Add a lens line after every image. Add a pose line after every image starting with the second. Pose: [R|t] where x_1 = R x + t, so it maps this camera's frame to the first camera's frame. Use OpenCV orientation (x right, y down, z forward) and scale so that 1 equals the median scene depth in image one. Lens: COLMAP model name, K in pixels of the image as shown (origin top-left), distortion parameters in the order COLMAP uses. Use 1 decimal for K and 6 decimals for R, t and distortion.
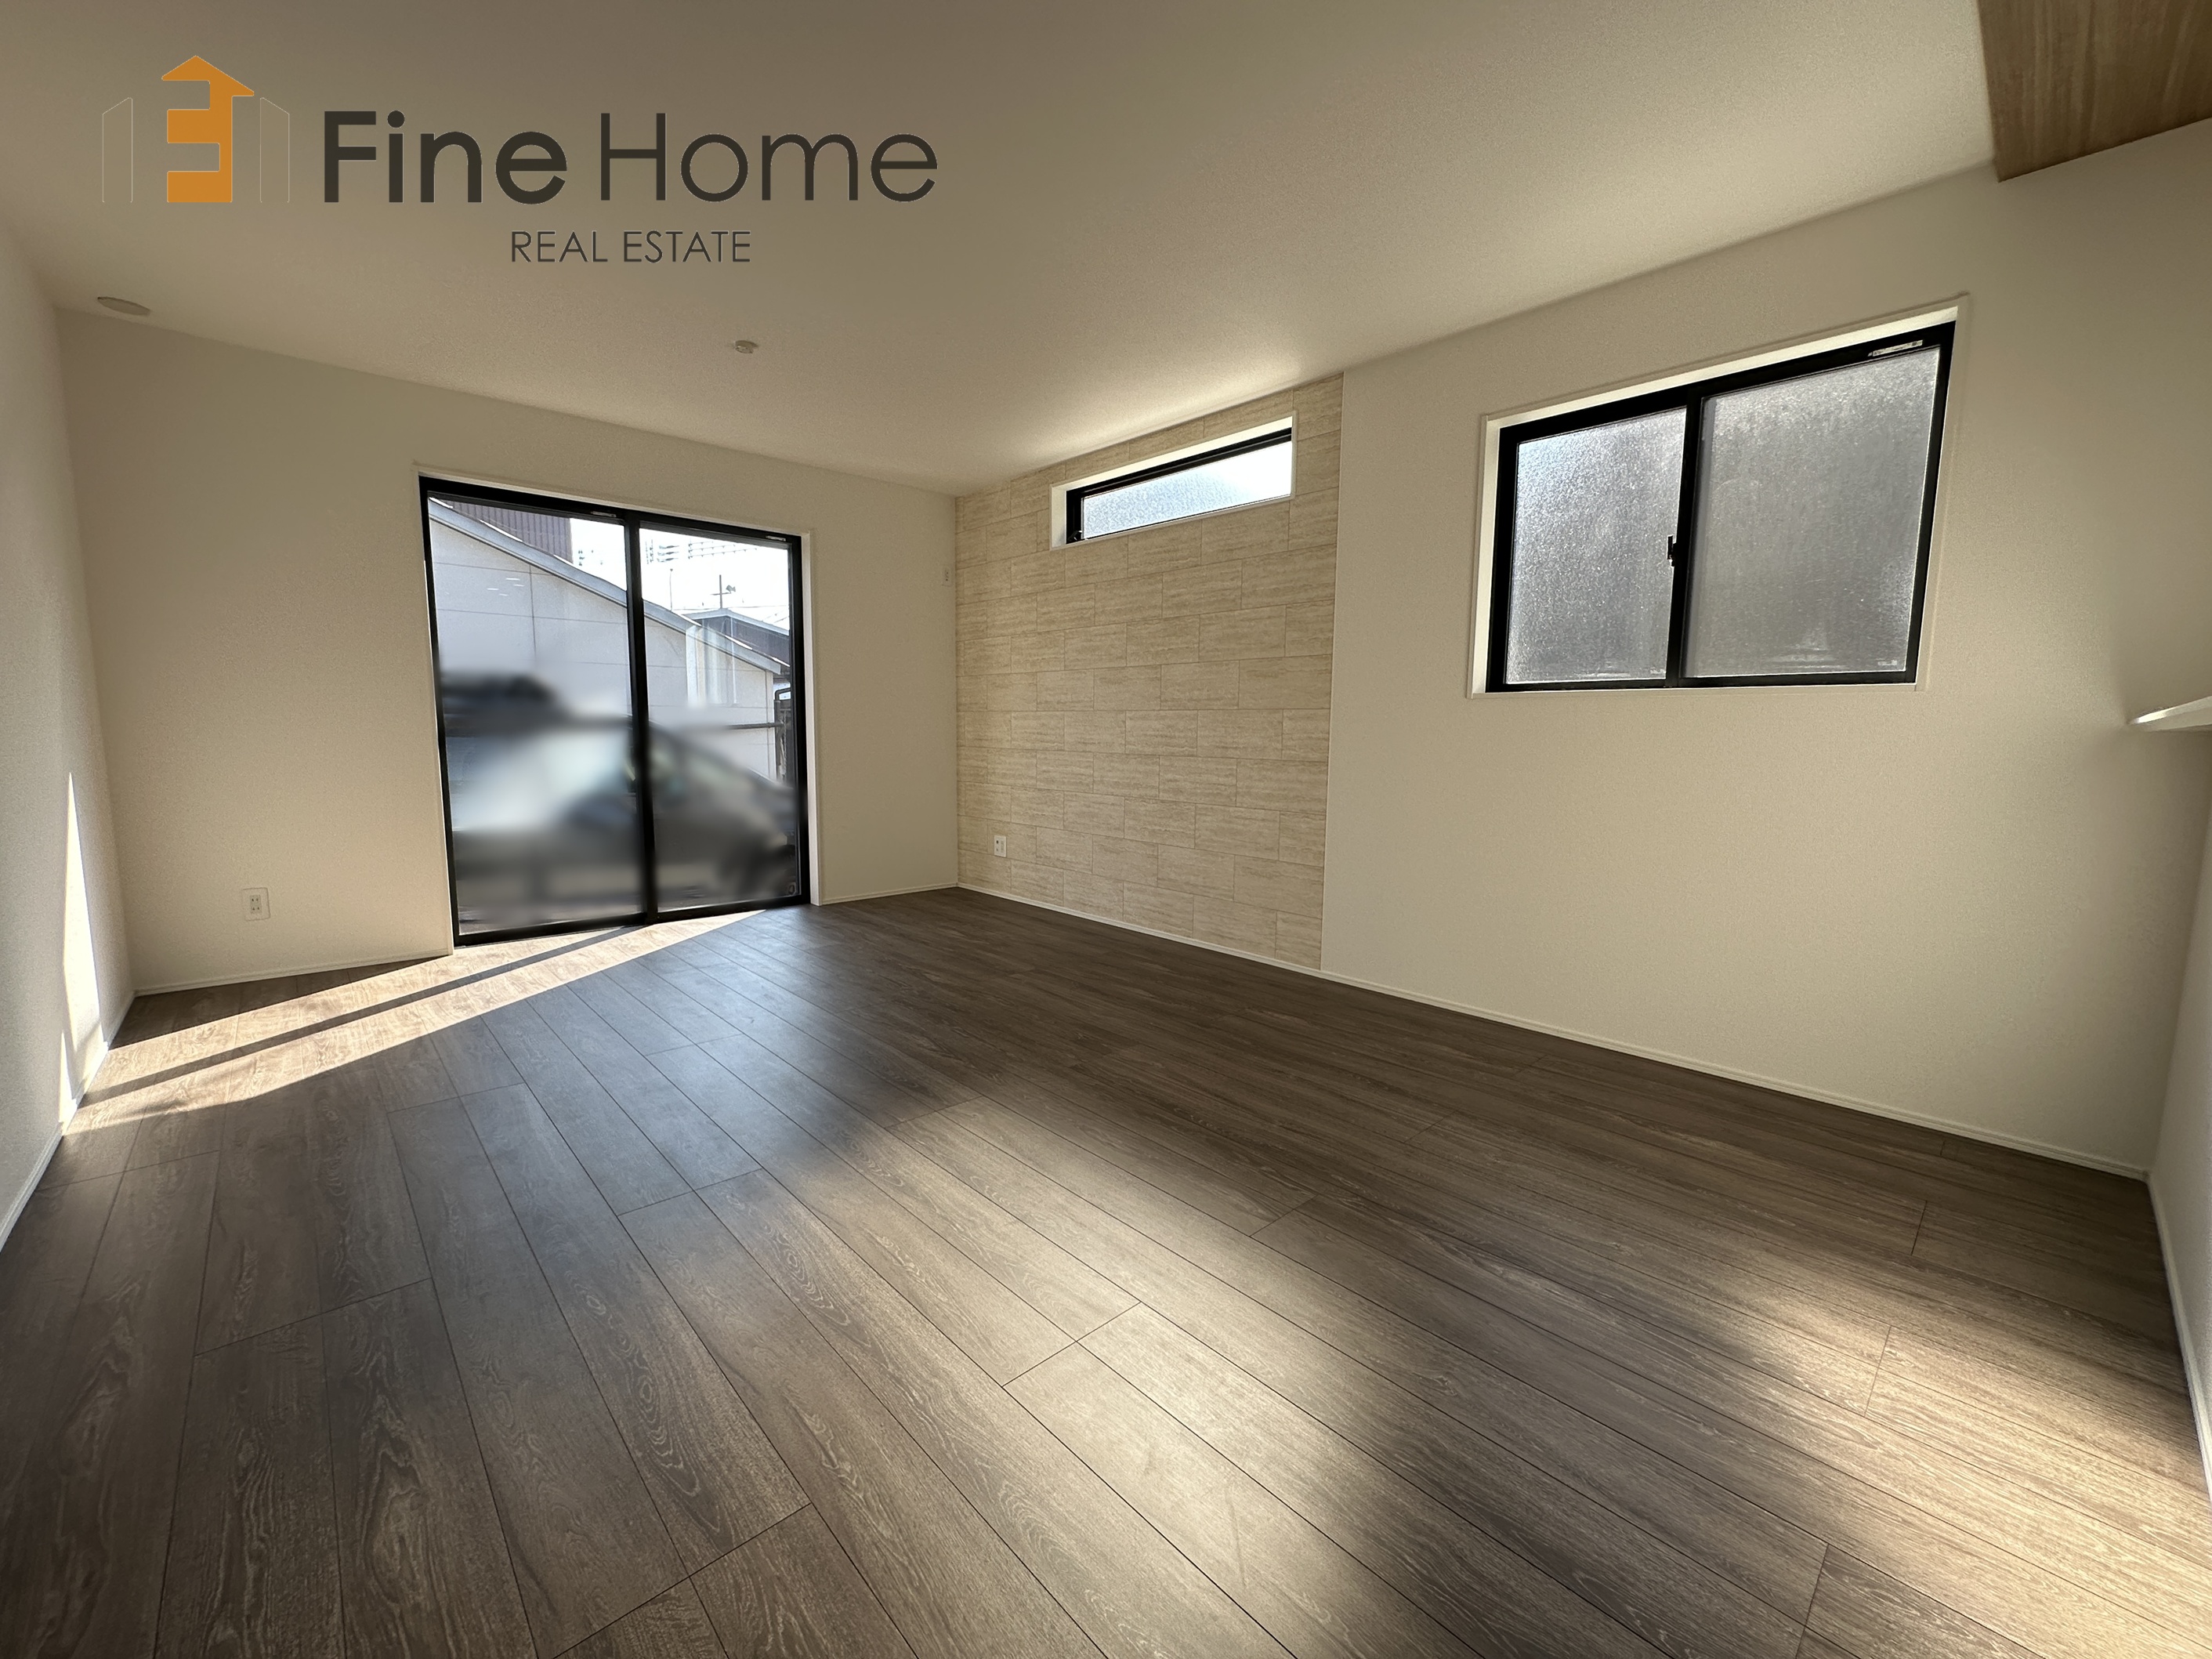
lens RADIAL K [[888.3, 0, 1108.8], [0, 888.3, 827.7], [0, 0, 1]] dist [-0.004197, 0.000608]
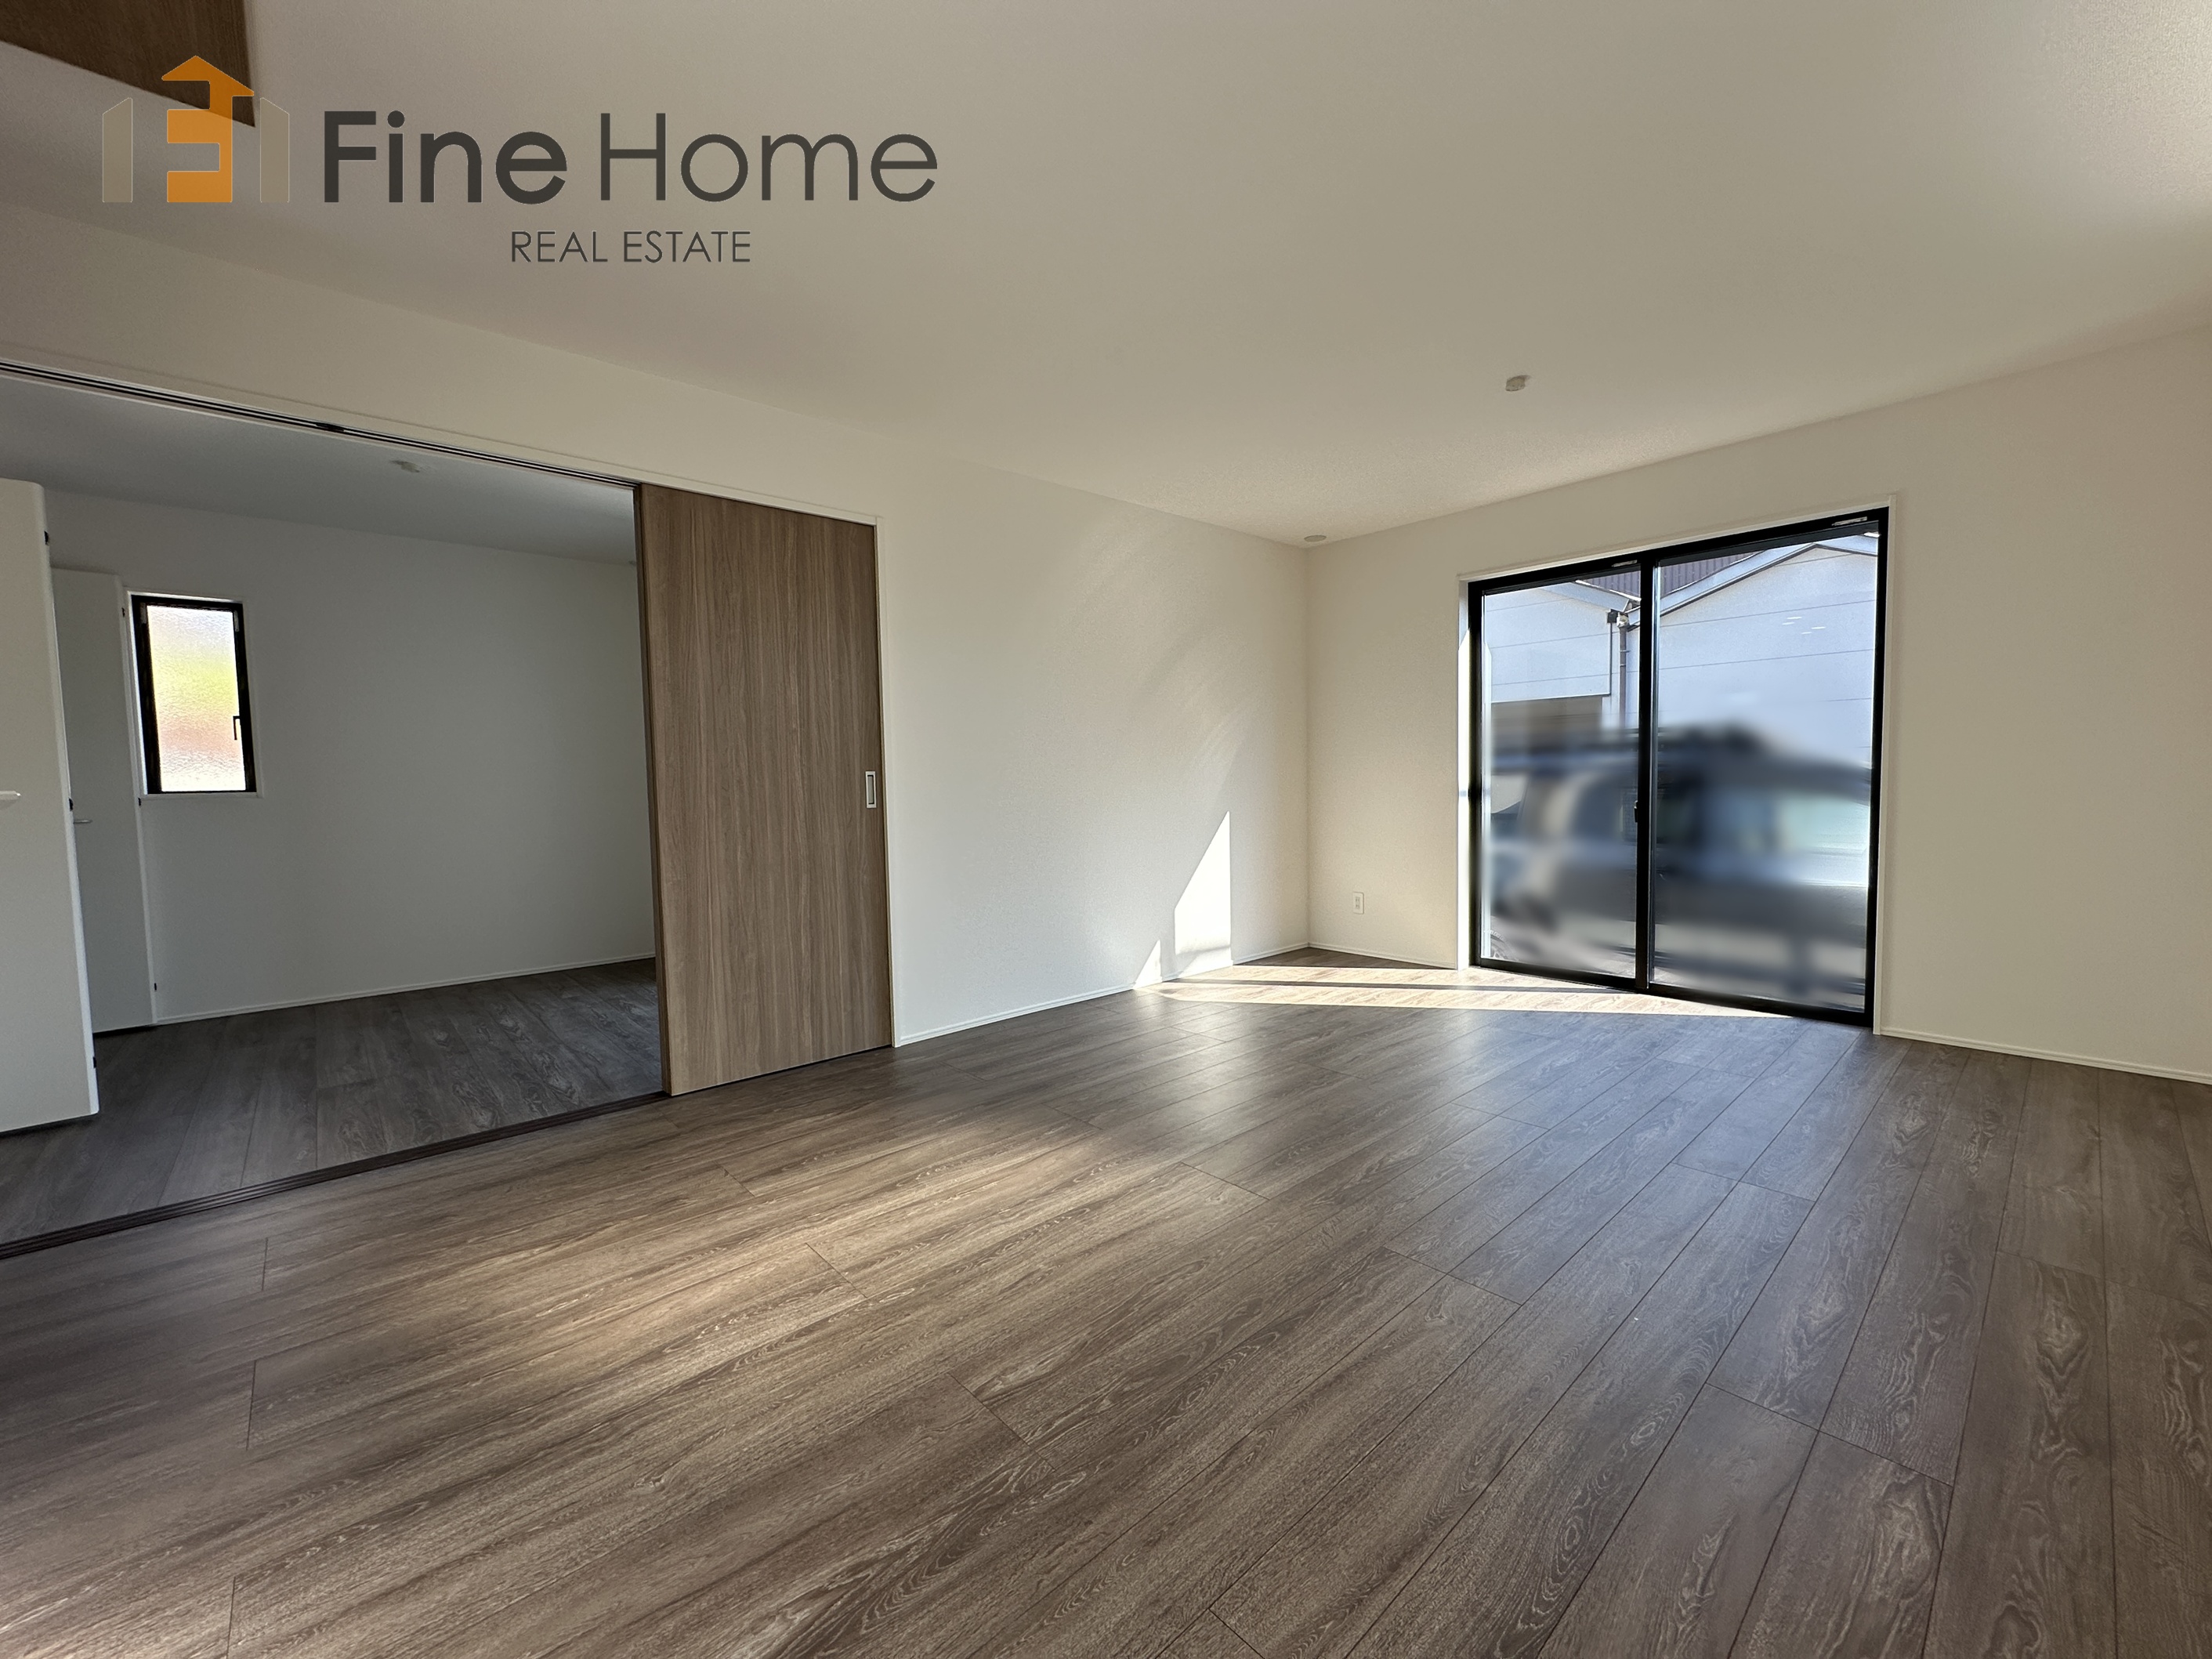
lens RADIAL K [[888.3, 0, 1107.8], [0, 888.3, 832.3], [0, 0, 1]] dist [-0.004197, 0.000608]
pose [[-0.017254, 0.051146, -0.998542, 0.501154], [-0.094379, 0.994148, 0.052552, -0.066222], [0.995387, 0.095148, -0.012326, 0.555746]]
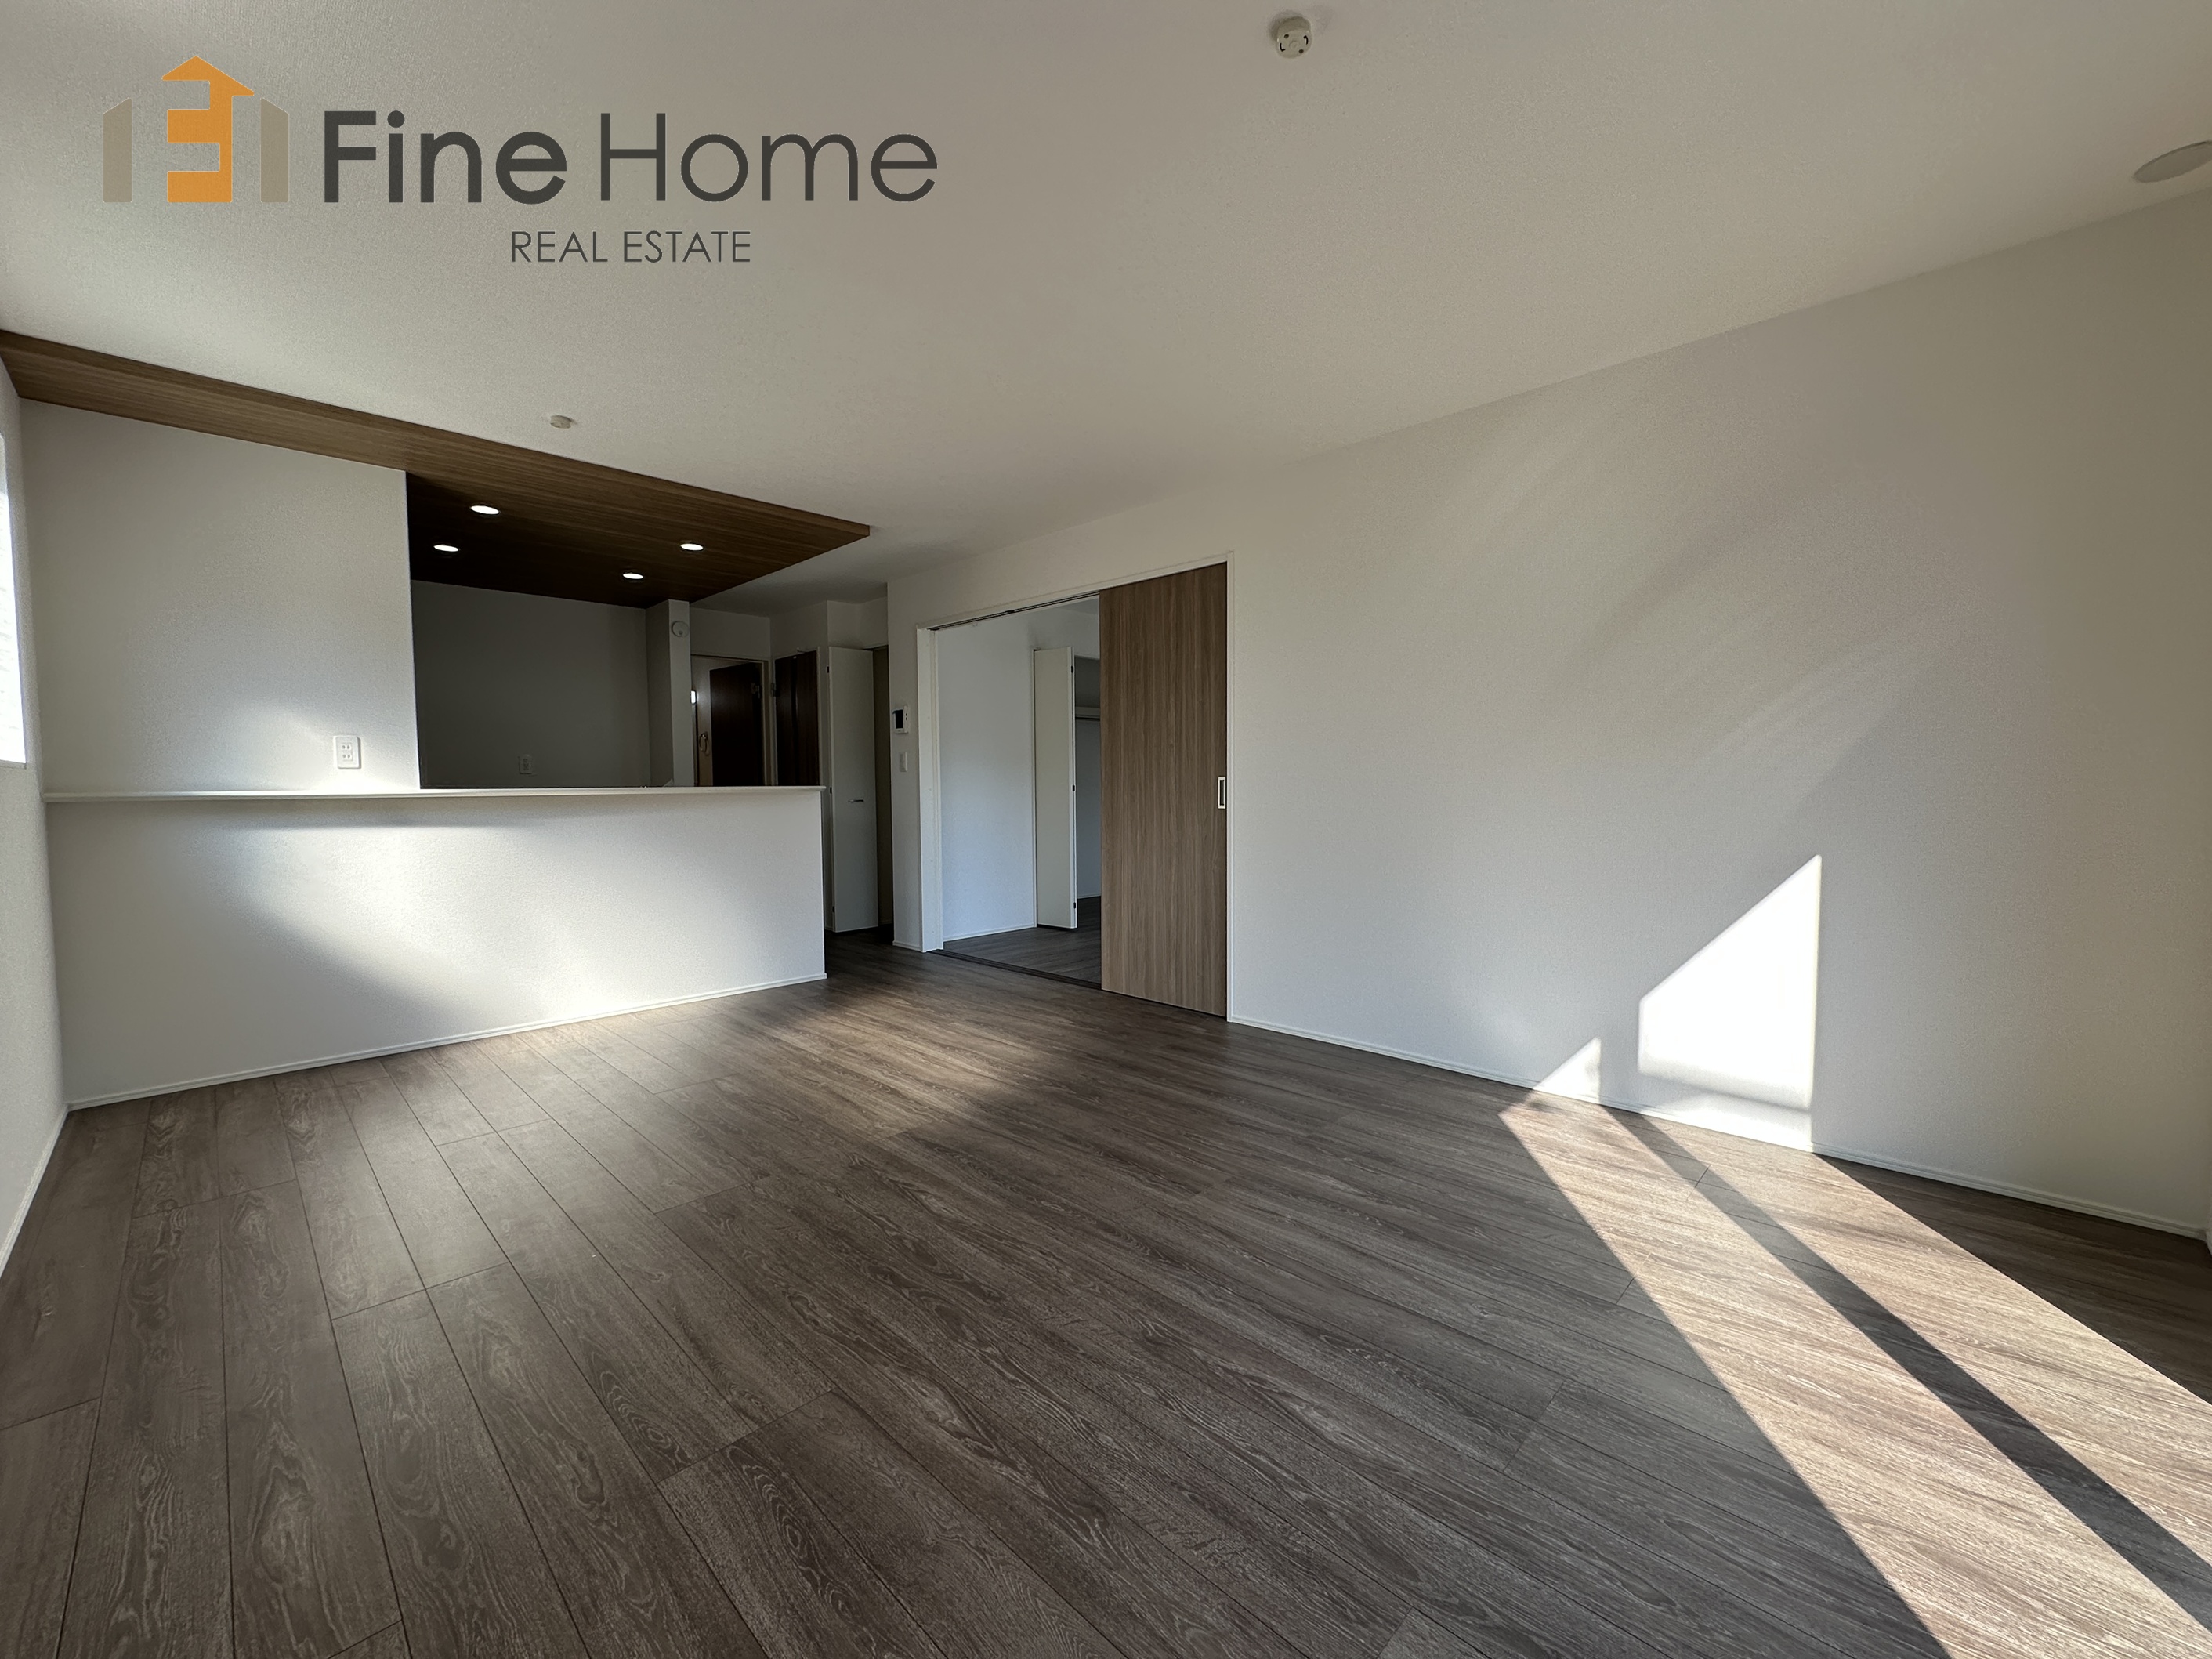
lens RADIAL K [[888.3, 0, 1108.6], [0, 888.3, 837.3], [0, 0, 1]] dist [-0.004197, 0.000608]
pose [[-0.998977, -0.000843, -0.045204, -0.259406], [-0.008781, 0.984402, 0.175712, -0.175926], [0.044351, 0.175929, -0.983403, 1.374115]]
